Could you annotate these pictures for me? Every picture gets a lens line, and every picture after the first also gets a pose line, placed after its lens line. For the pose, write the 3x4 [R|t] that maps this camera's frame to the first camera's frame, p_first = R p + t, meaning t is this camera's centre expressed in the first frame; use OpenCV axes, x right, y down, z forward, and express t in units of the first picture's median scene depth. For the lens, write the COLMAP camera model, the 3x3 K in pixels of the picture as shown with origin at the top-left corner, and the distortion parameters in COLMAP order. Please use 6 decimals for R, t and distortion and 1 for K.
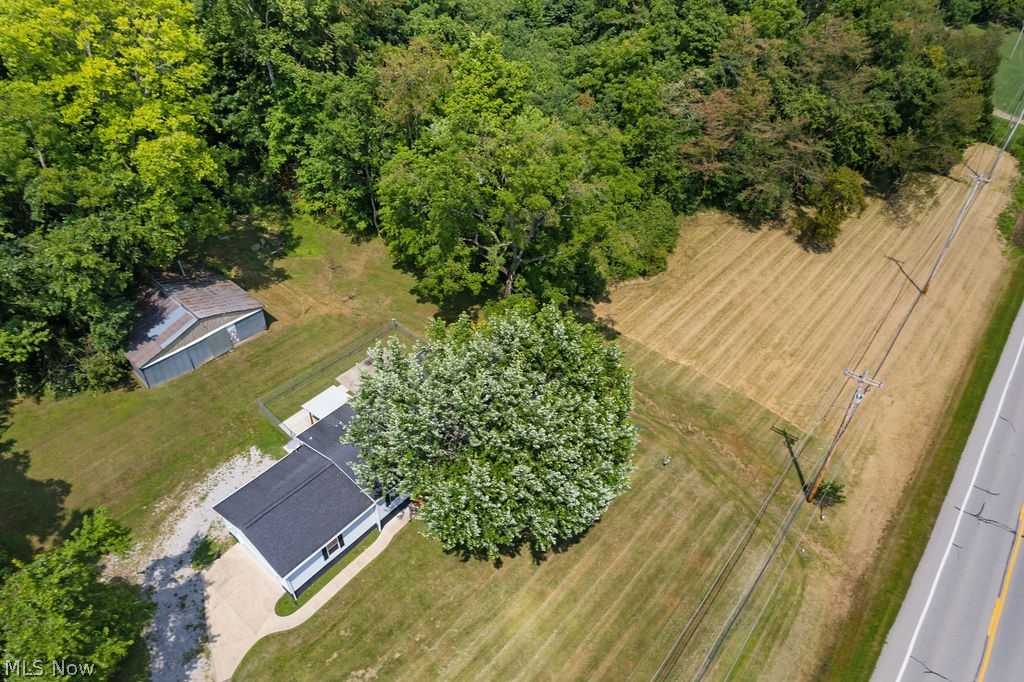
lens RADIAL K [[656.8, 0, 506.4], [0, 656.8, 343.2], [0, 0, 1]] dist [-0.054716, 0.045064]
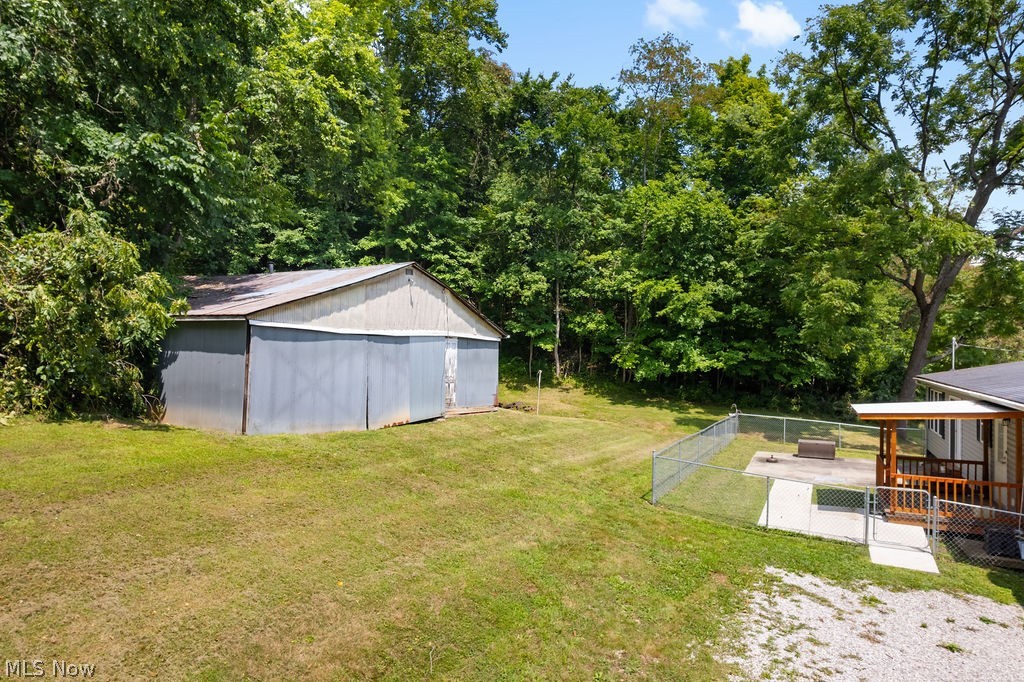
lens RADIAL K [[656.8, 0, 508.0], [0, 656.8, 336.6], [0, 0, 1]] dist [-0.054716, 0.045064]
pose [[0.968072, 0.013919, 0.250286, -0.508870], [0.152859, 0.758558, -0.633423, 0.214035], [-0.198673, 0.651457, 0.732211, 0.767995]]
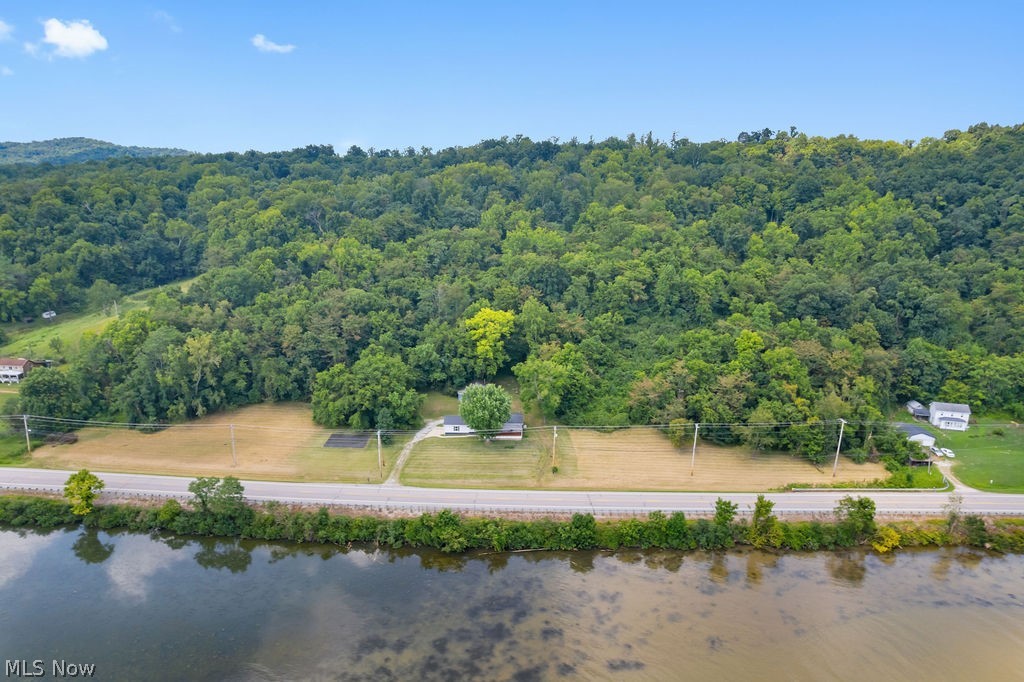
lens RADIAL K [[656.8, 0, 513.2], [0, 656.8, 340.2], [0, 0, 1]] dist [-0.054716, 0.045064]
pose [[0.654026, 0.182915, -0.734025, 2.589396], [-0.489444, 0.842177, -0.226236, 0.507711], [0.576797, 0.507228, 0.640332, -1.601402]]
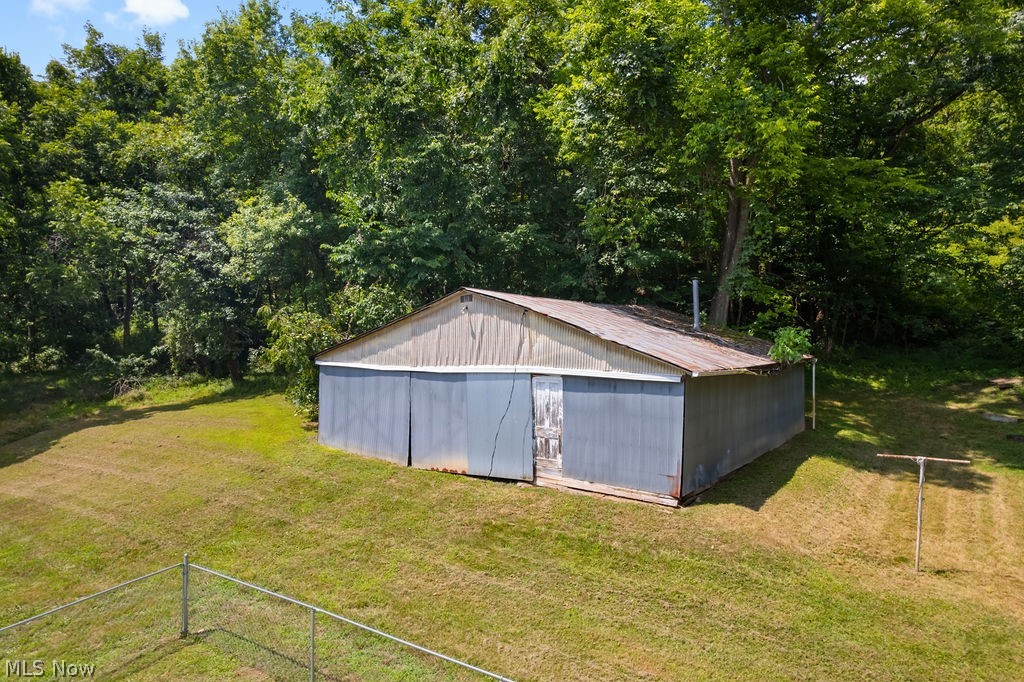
lens RADIAL K [[656.8, 0, 515.7], [0, 656.8, 342.0], [0, 0, 1]] dist [-0.054716, 0.045064]
pose [[0.124758, -0.000331, -0.992187, -0.181579], [-0.631712, 0.771096, -0.079689, -0.010793], [0.765098, 0.636718, 0.095992, 1.007378]]
